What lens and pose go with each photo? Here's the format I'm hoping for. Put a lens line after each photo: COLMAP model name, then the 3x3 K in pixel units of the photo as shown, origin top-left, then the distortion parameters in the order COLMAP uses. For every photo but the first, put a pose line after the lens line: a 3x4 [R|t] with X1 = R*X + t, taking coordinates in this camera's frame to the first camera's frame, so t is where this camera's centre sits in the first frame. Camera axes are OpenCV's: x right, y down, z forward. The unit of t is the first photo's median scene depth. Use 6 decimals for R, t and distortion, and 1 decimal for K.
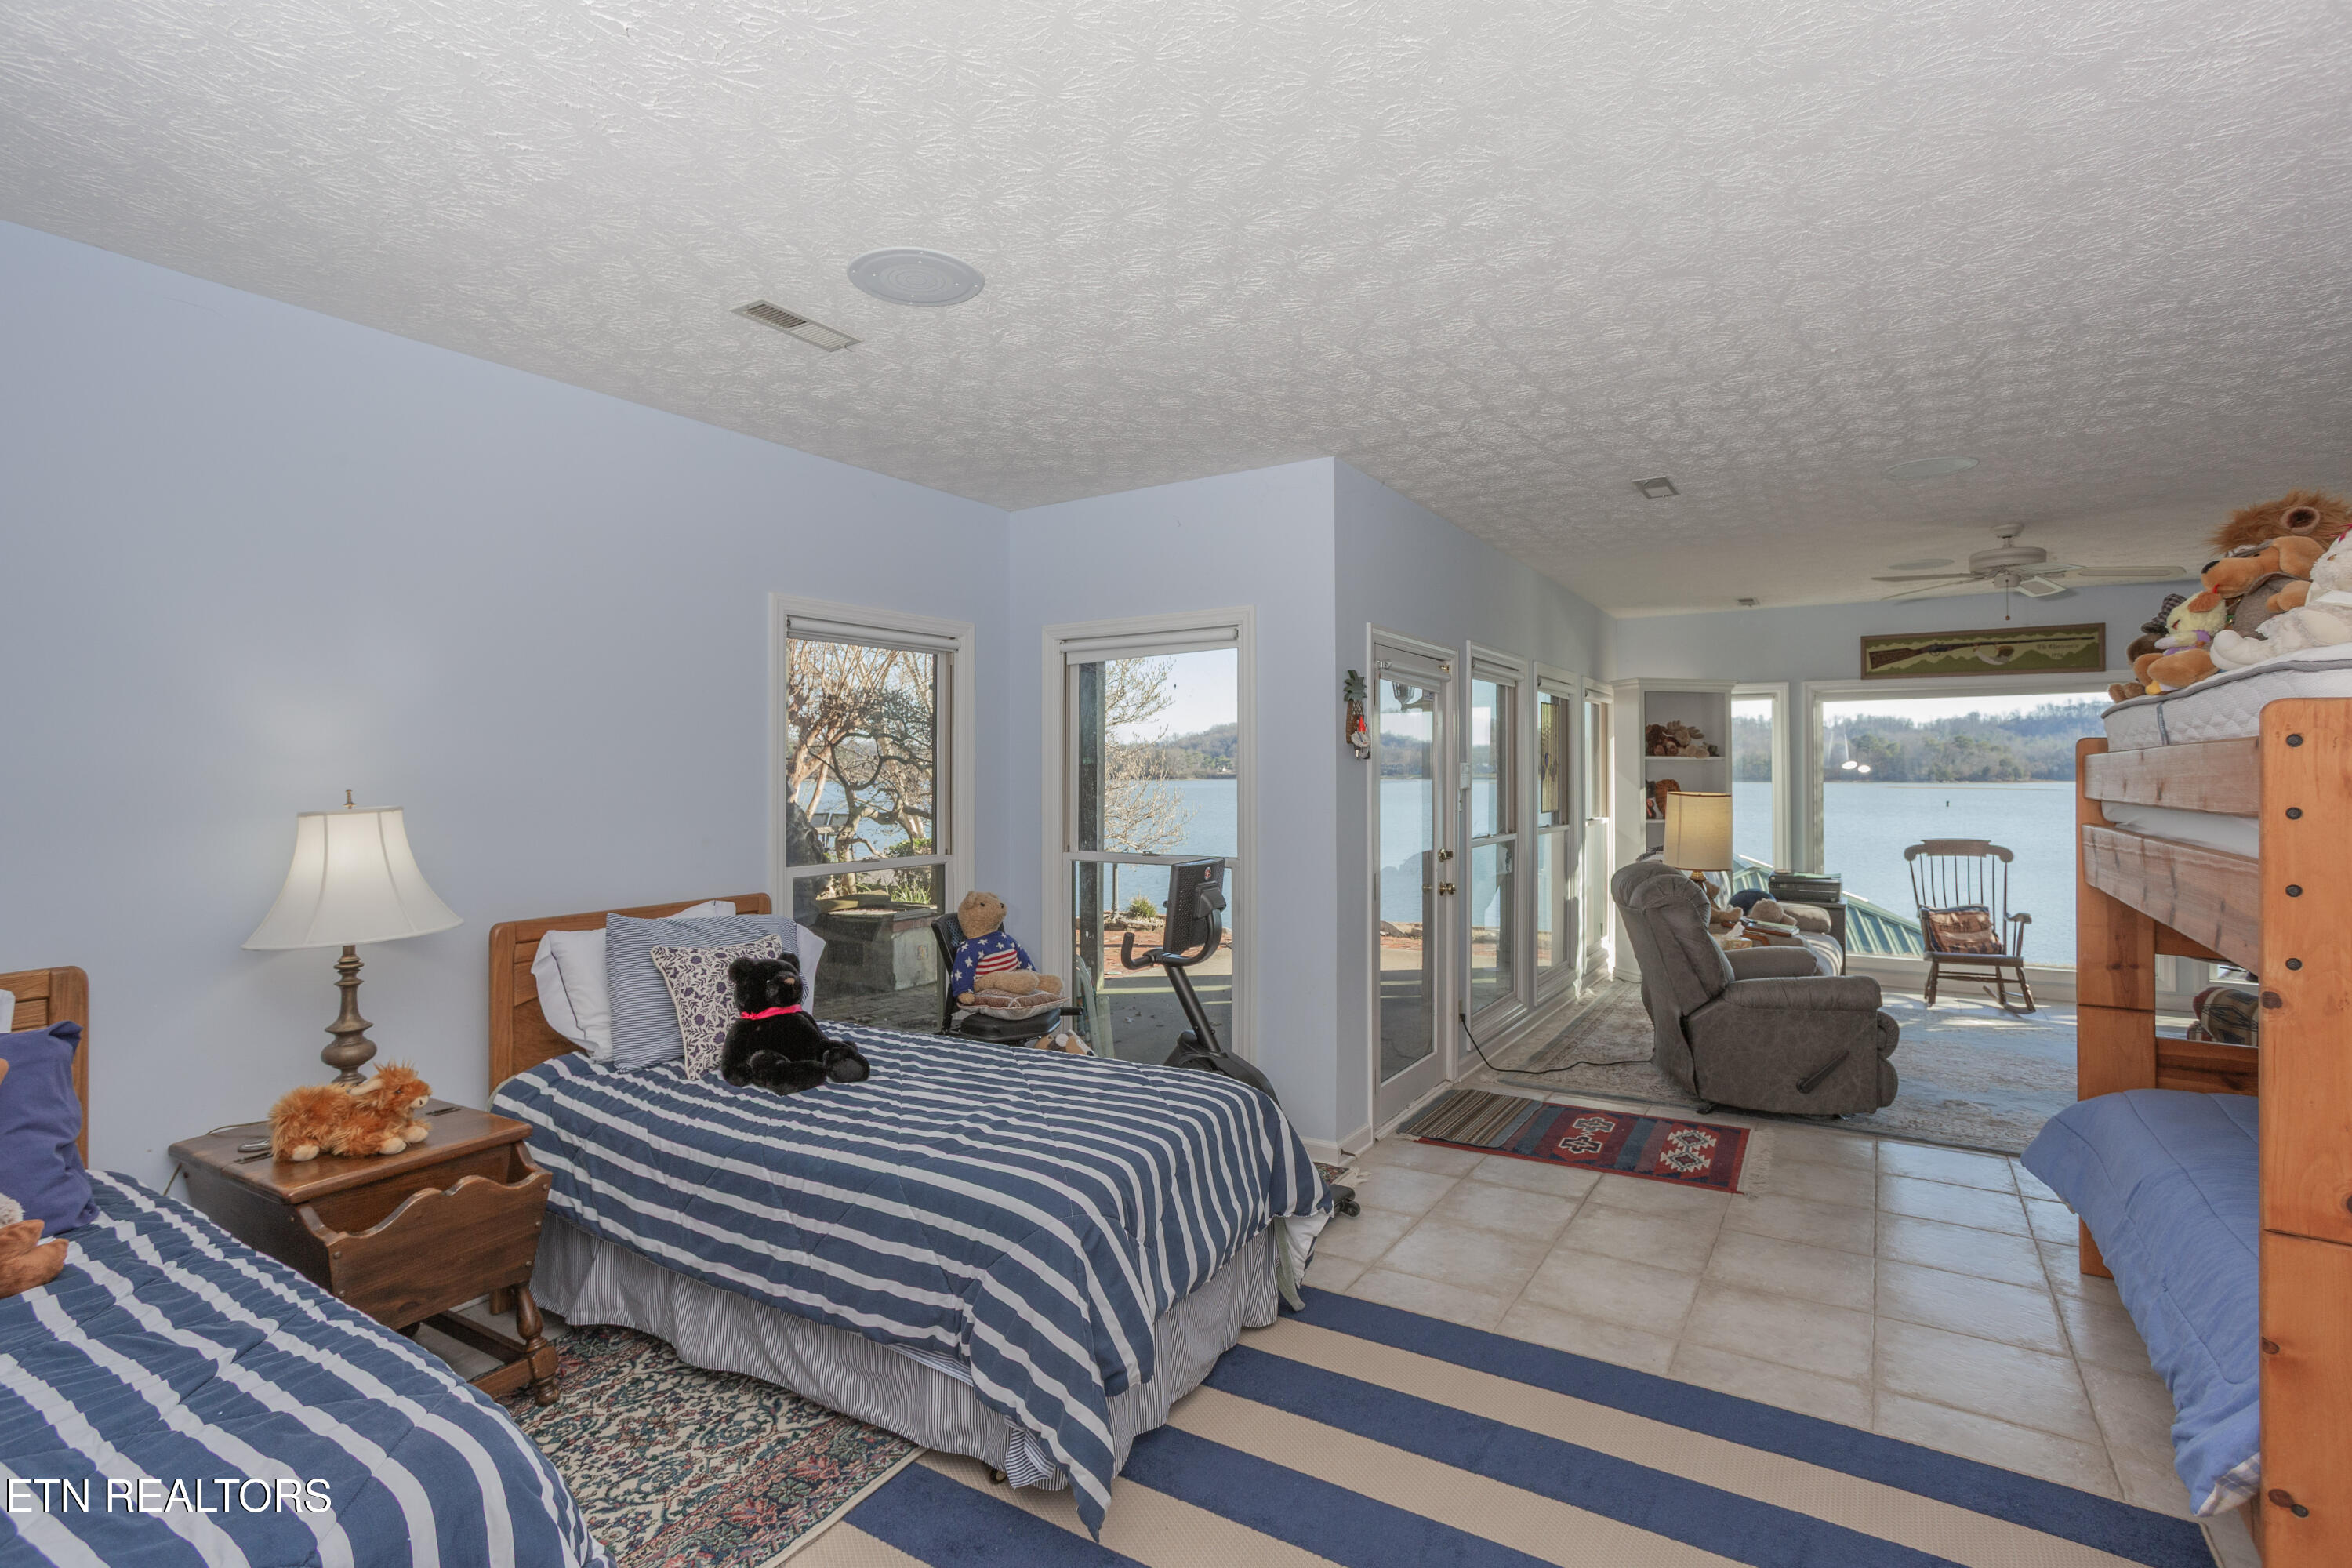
lens RADIAL K [[1120.1, 0, 1162.2], [0, 1120.1, 776.4], [0, 0, 1]] dist [-0.039764, -0.000084]
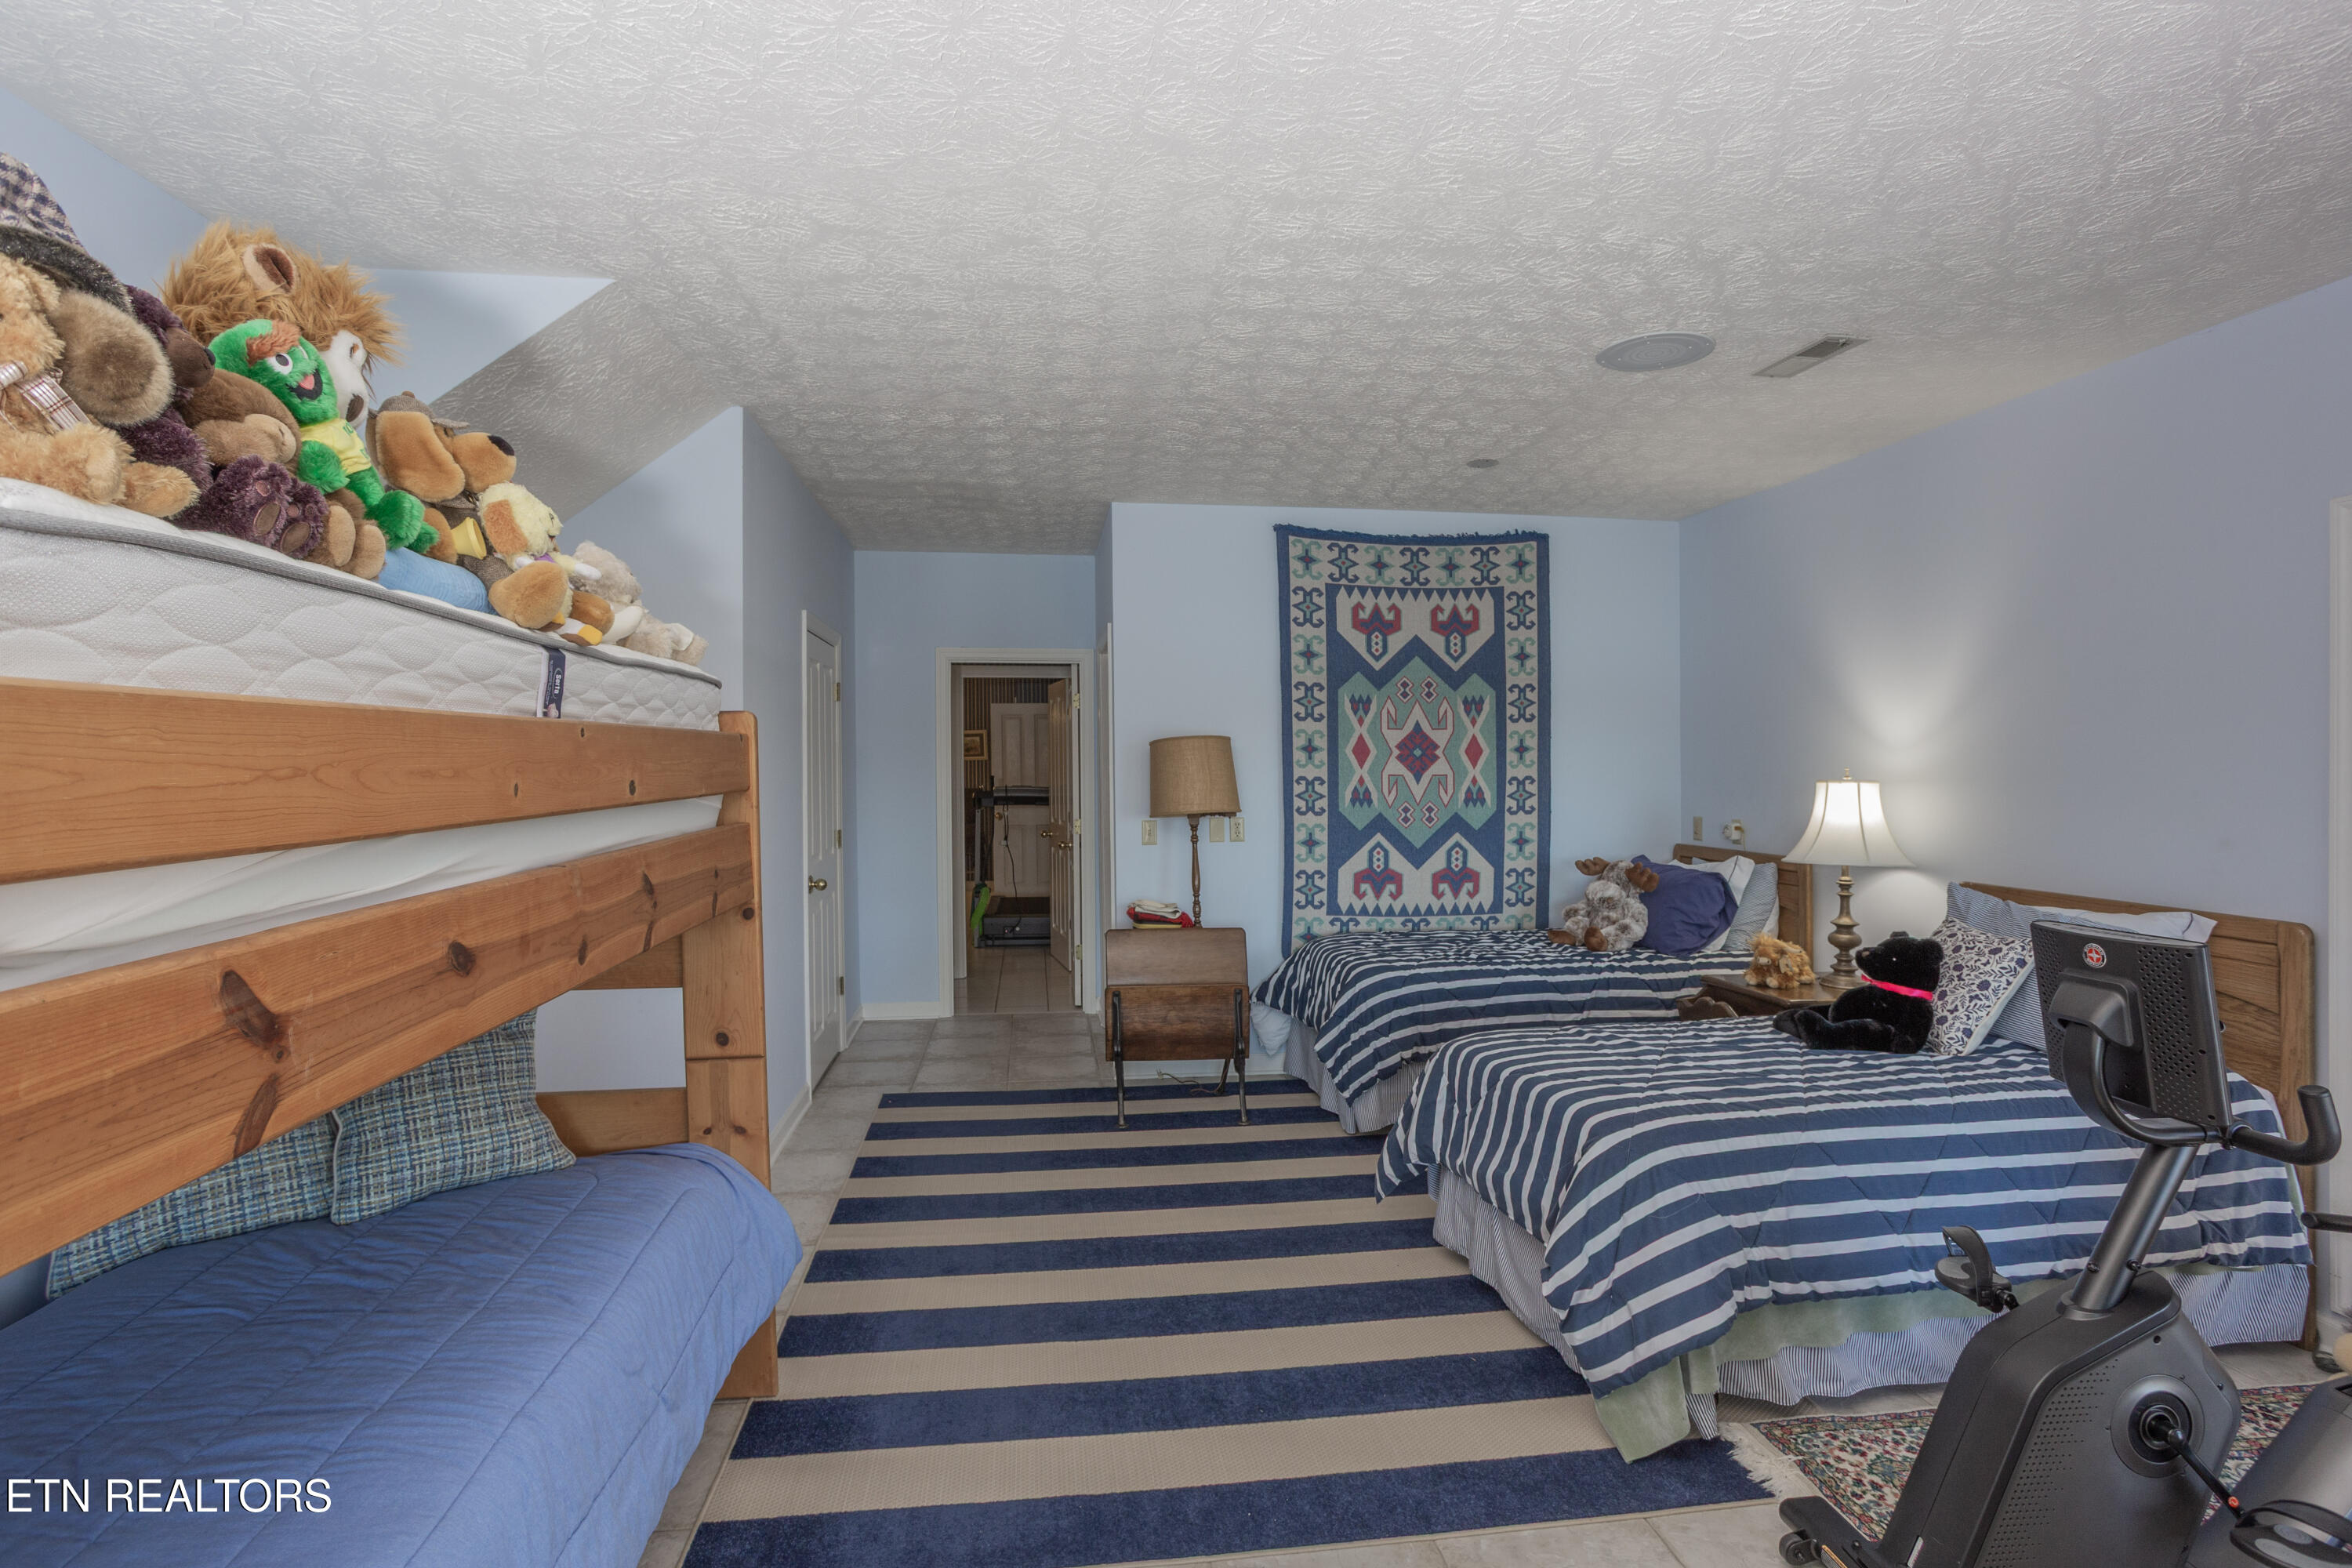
lens RADIAL K [[1120.1, 0, 1187.9], [0, 1120.1, 764.6], [0, 0, 1]] dist [-0.039764, -0.000084]
pose [[-0.760081, 0.001533, -0.649826, 0.966380], [0.001482, 0.999999, 0.000626, 0.004779], [0.649826, -0.000487, -0.760083, 1.579621]]
